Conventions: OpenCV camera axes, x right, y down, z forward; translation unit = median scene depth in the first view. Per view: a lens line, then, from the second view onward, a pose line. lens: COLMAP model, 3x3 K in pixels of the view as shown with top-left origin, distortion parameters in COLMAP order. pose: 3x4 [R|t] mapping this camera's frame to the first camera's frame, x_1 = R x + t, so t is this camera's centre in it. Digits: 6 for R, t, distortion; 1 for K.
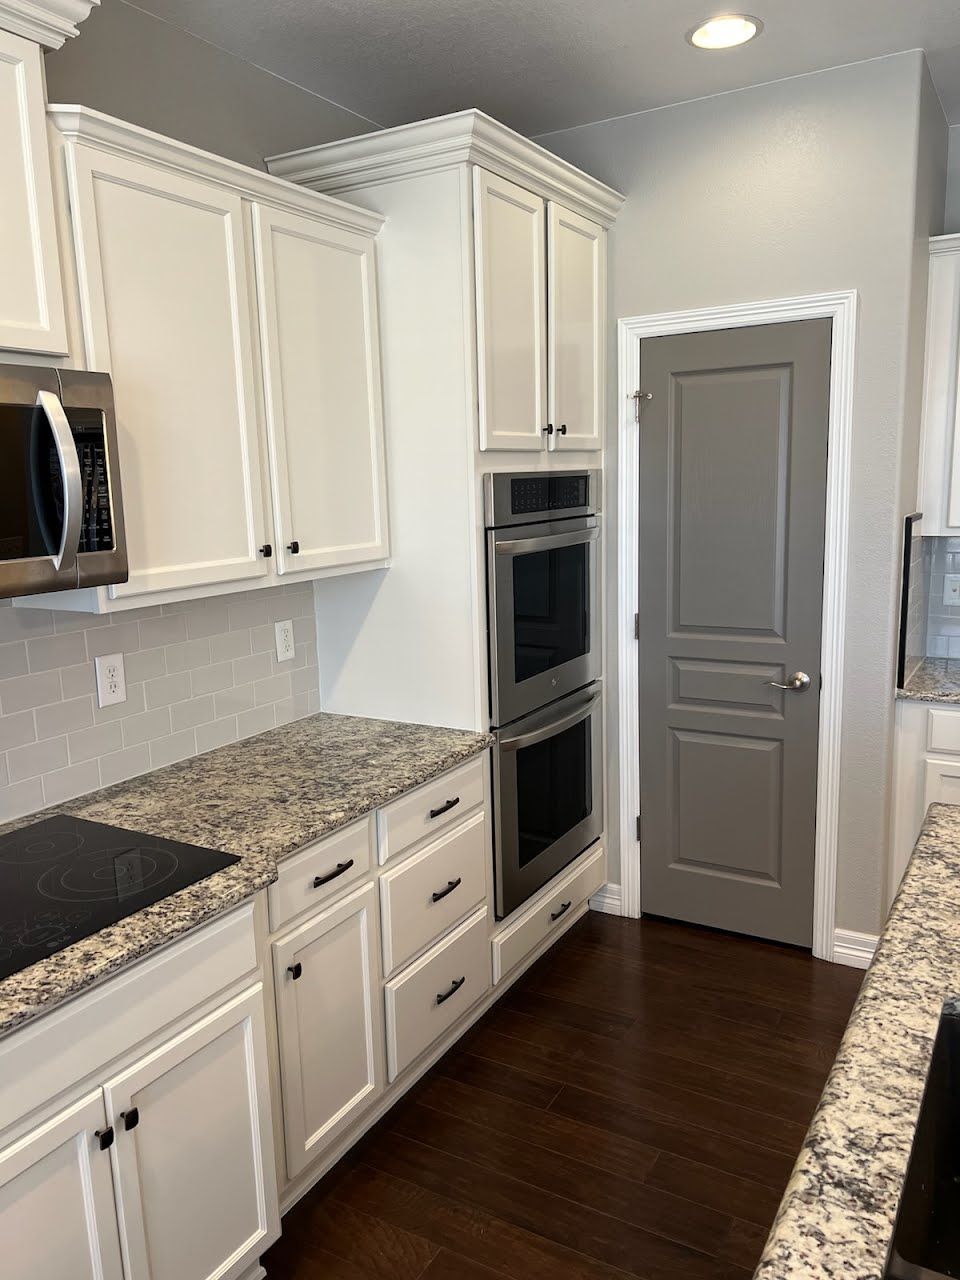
lens RADIAL K [[951.3, 0, 478.3], [0, 951.3, 643.7], [0, 0, 1]] dist [0.030865, -0.031379]
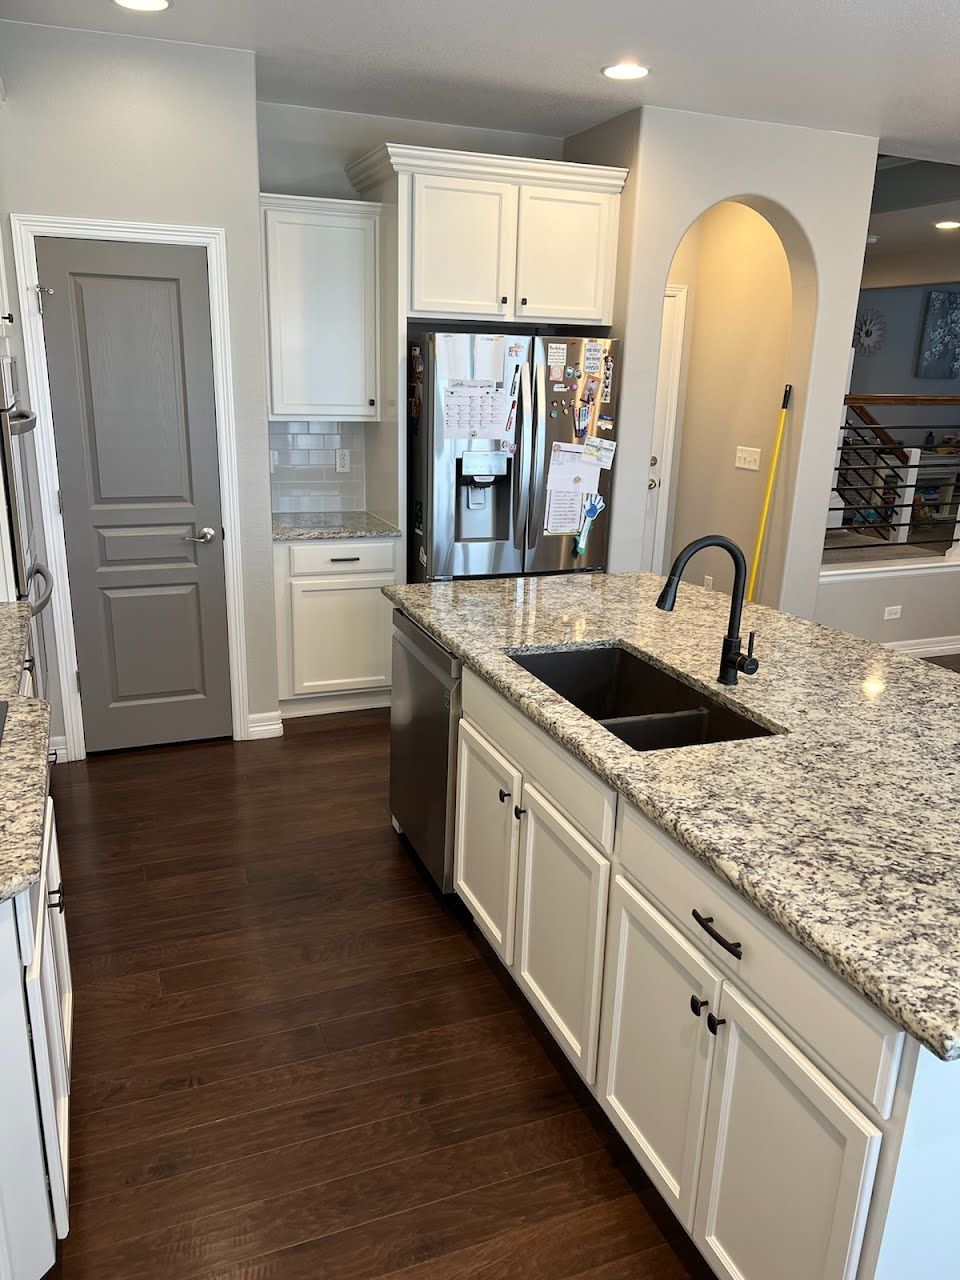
lens RADIAL K [[951.3, 0, 469.4], [0, 951.3, 649.2], [0, 0, 1]] dist [0.030865, -0.031379]
pose [[0.623721, -0.181759, 0.760221, -0.490095], [0.089134, 0.982783, 0.161841, 0.014900], [-0.776548, -0.033182, 0.629184, -0.105631]]
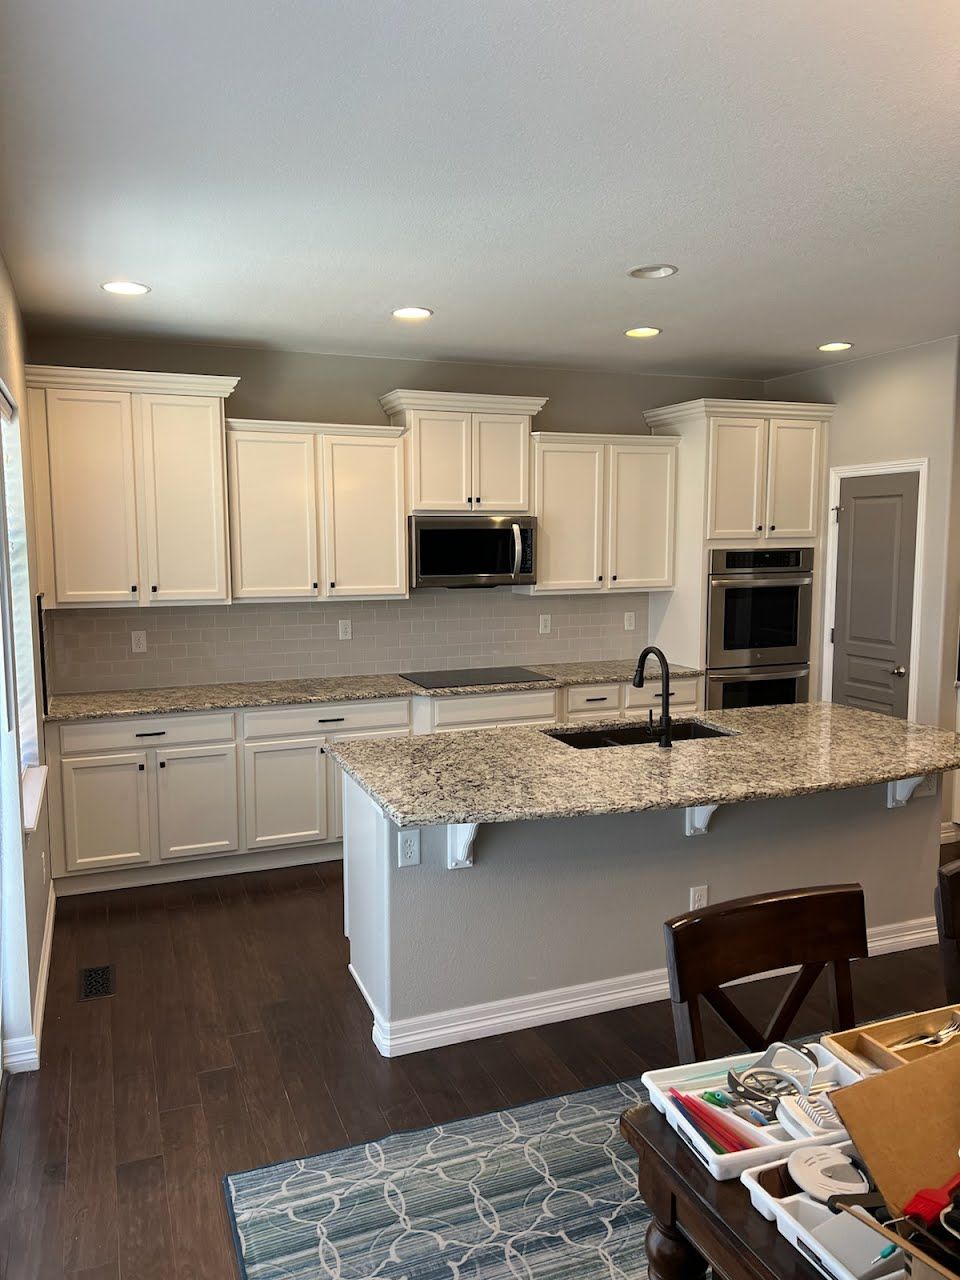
lens RADIAL K [[951.3, 0, 476.0], [0, 951.3, 636.4], [0, 0, 1]] dist [0.030865, -0.031379]
pose [[0.780877, 0.091473, -0.617951, 0.871215], [-0.124158, 0.992212, -0.010020, 0.097331], [0.612222, 0.084548, 0.786153, -0.939207]]
